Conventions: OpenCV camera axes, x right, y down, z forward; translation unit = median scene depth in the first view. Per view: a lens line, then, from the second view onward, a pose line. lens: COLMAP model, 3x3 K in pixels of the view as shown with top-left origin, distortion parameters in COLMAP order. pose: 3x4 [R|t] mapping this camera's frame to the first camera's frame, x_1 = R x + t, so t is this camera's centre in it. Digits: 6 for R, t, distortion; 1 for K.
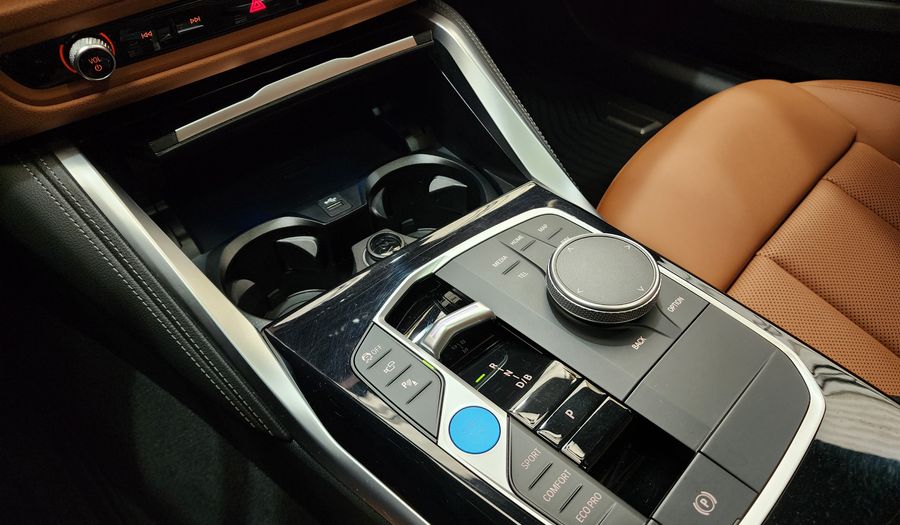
lens RADIAL K [[587.9, 0, 449.7], [0, 587.9, 244.8], [0, 0, 1]] dist [0.002612, -0.085743]
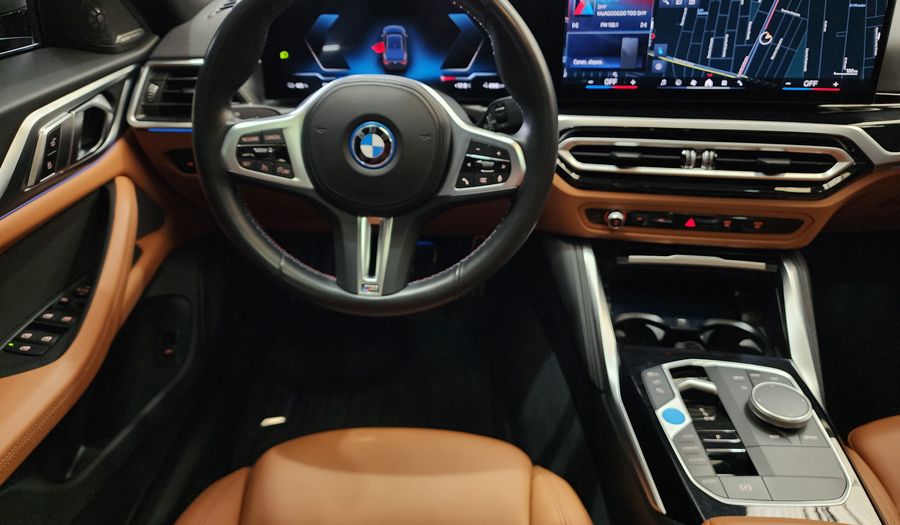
lens RADIAL K [[584.9, 0, 453.9], [0, 584.9, 265.6], [0, 0, 1]] dist [0.076931, -0.082399]
pose [[0.652871, 0.386655, -0.651351, 0.583462], [-0.524169, 0.851380, -0.019995, 0.235744], [0.546815, 0.354472, 0.758513, -1.098063]]
